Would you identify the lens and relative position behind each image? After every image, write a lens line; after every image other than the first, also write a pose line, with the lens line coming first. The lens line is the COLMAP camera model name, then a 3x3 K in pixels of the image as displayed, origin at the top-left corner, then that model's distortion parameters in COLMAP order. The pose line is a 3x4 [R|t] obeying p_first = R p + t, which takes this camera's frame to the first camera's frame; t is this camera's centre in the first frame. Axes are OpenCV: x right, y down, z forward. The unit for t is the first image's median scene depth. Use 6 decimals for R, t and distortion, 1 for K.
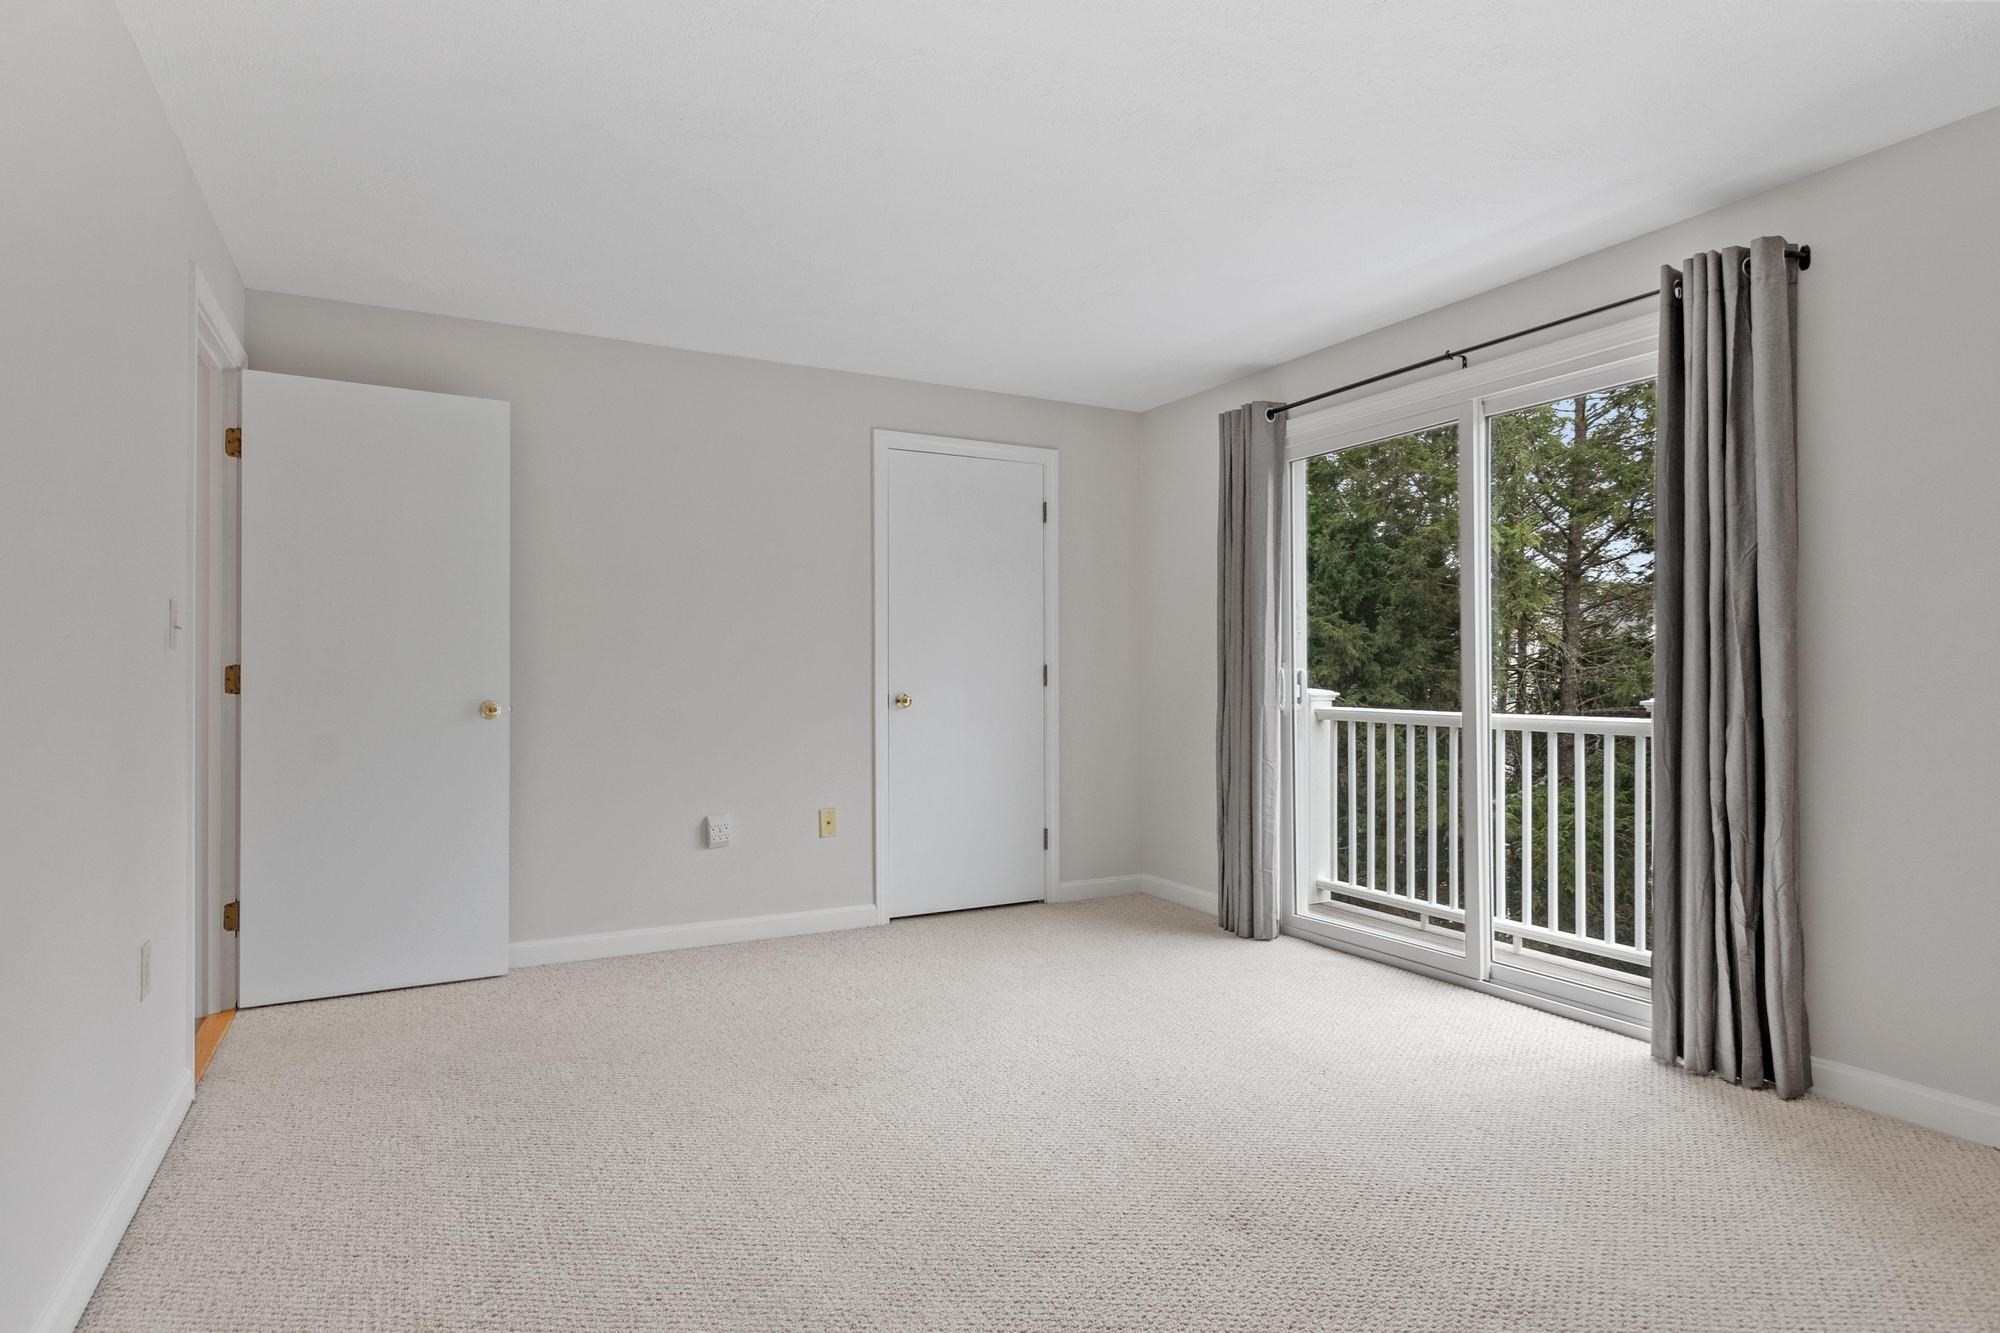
lens RADIAL K [[1115.7, 0, 1000.0], [0, 1115.7, 666.5], [0, 0, 1]] dist [0.002087, 0.000412]
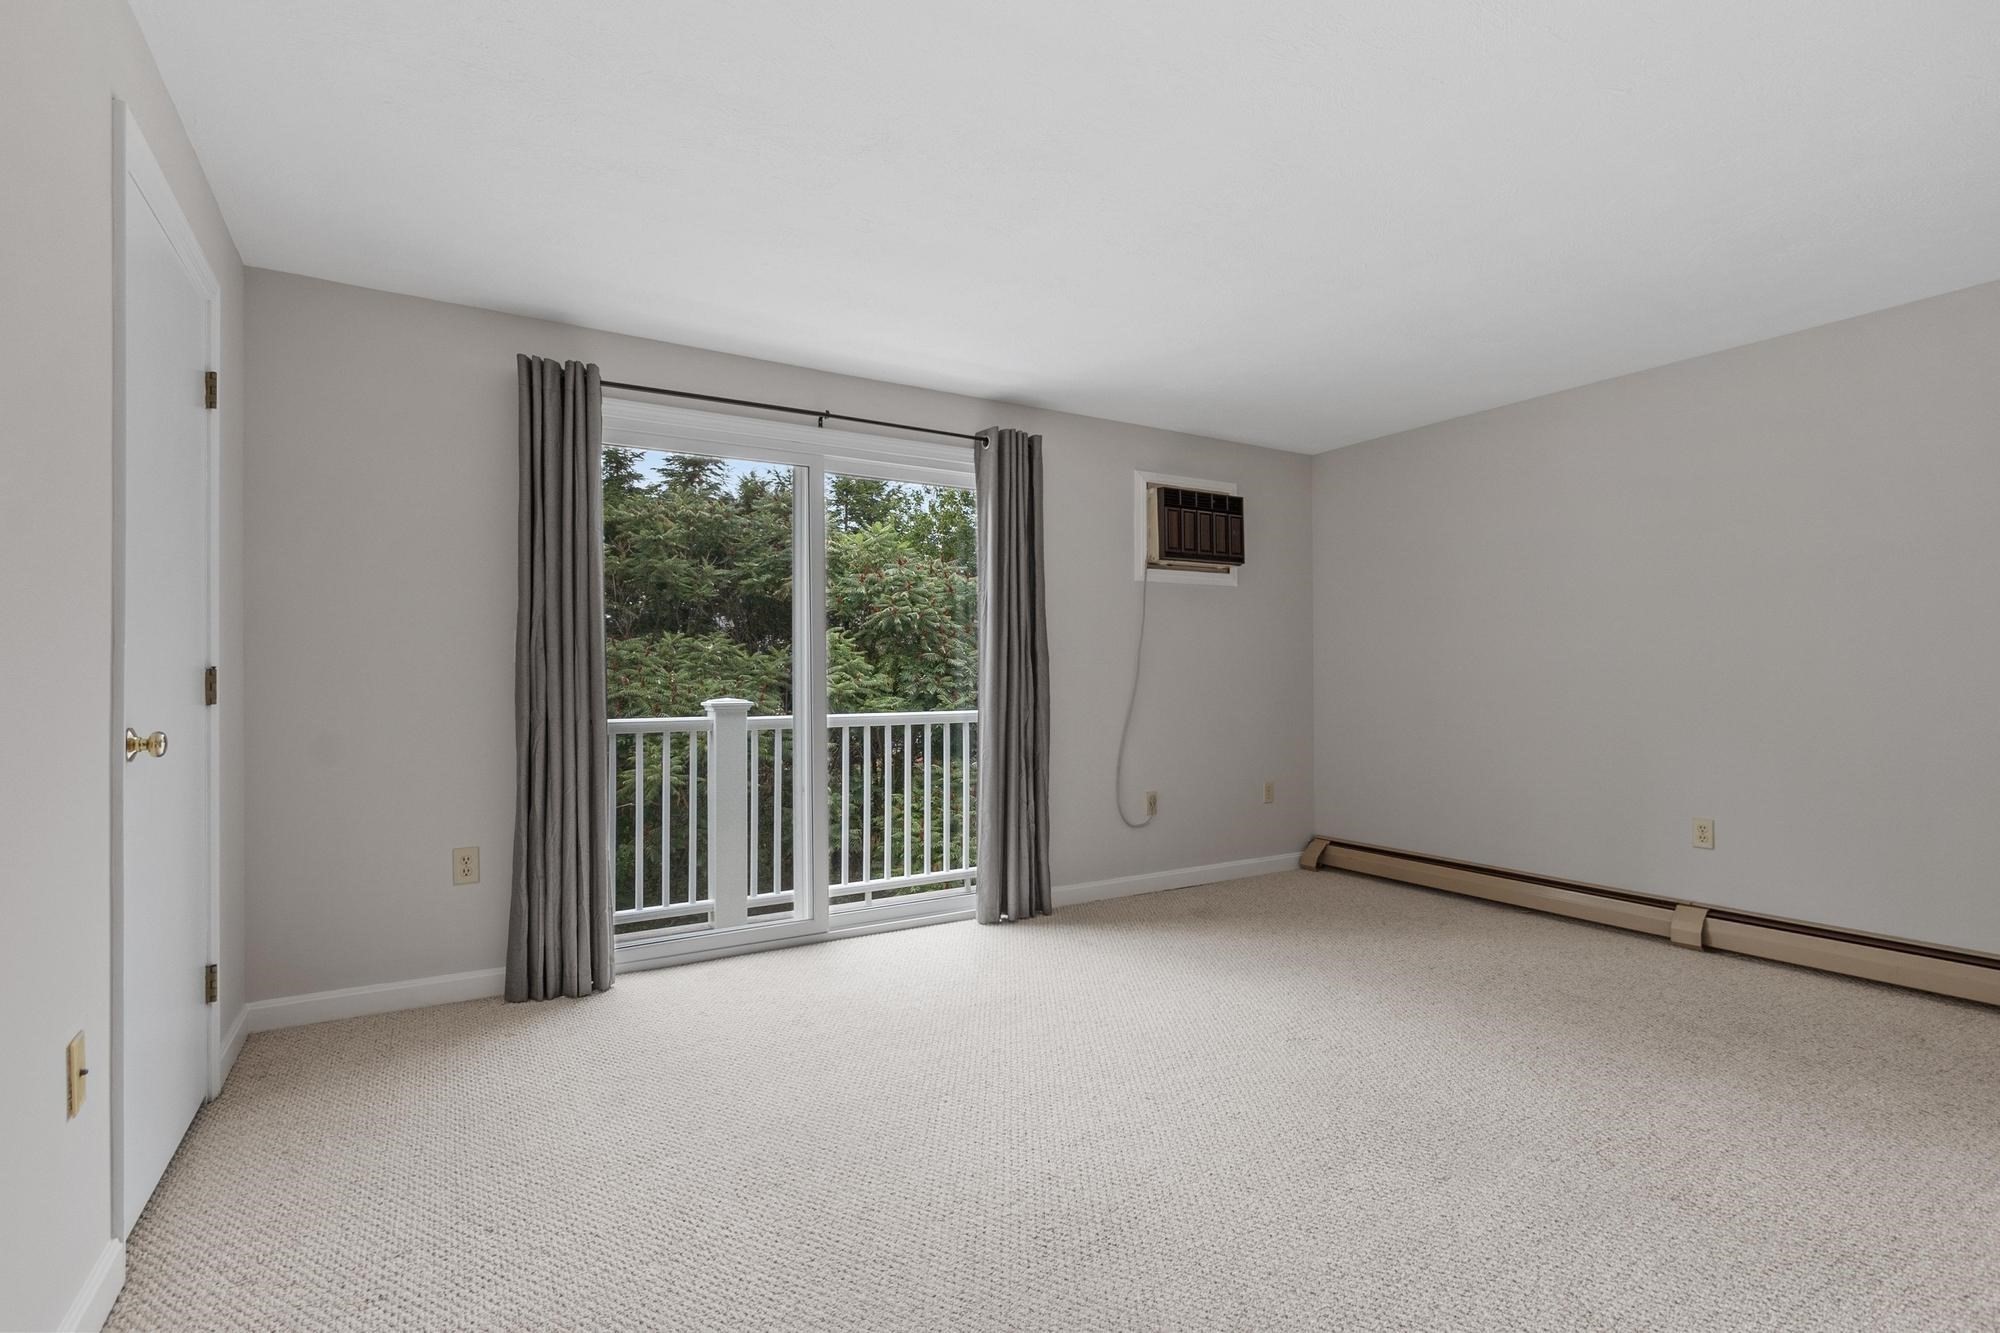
lens RADIAL K [[941.7, 0, 1000.0], [0, 941.7, 666.5], [0, 0, 1]] dist [-0.001840, -0.000136]
pose [[-0.059551, 0.004481, 0.998215, -0.617108], [-0.004741, 0.999977, -0.004772, -0.006978], [-0.998214, -0.005017, -0.059528, 0.877886]]
